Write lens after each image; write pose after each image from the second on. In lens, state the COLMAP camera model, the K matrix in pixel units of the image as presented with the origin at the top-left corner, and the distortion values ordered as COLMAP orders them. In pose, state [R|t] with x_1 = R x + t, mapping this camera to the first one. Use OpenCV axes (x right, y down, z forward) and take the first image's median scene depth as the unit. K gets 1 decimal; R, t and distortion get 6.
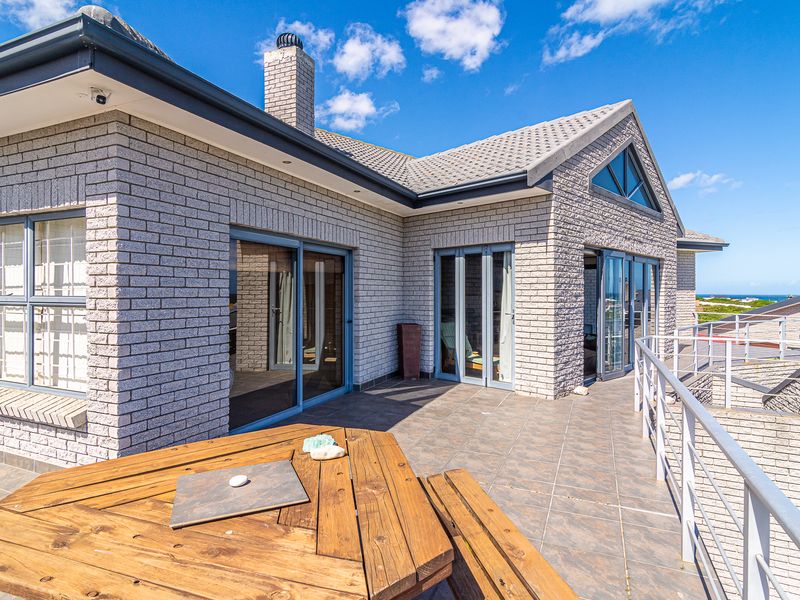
lens RADIAL K [[430.3, 0, 398.1], [0, 430.3, 303.6], [0, 0, 1]] dist [0.002117, 0.000733]
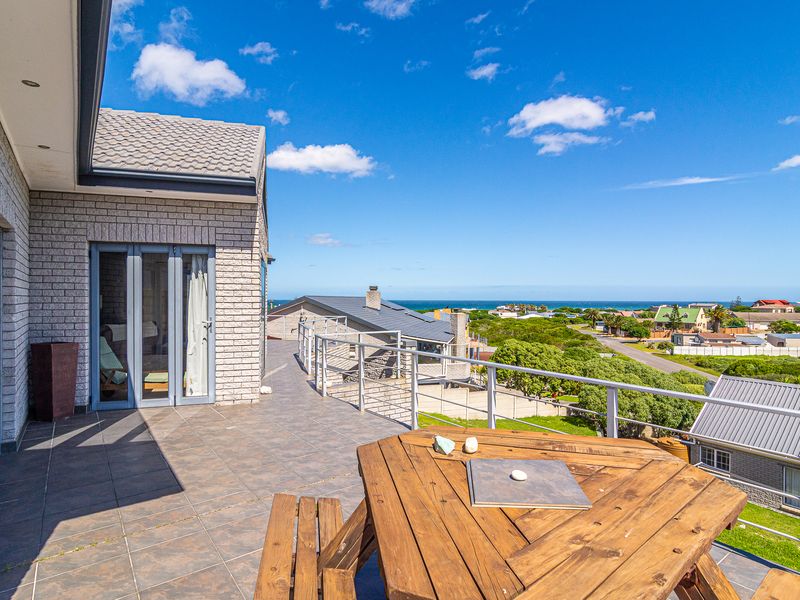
lens RADIAL K [[430.3, 0, 398.1], [0, 430.3, 303.6], [0, 0, 1]] dist [0.002117, 0.000733]
pose [[0.516083, -0.004425, 0.856527, -0.315437], [0.020378, 0.999767, -0.007113, -0.000564], [-0.856296, 0.021125, 0.516053, 0.154903]]
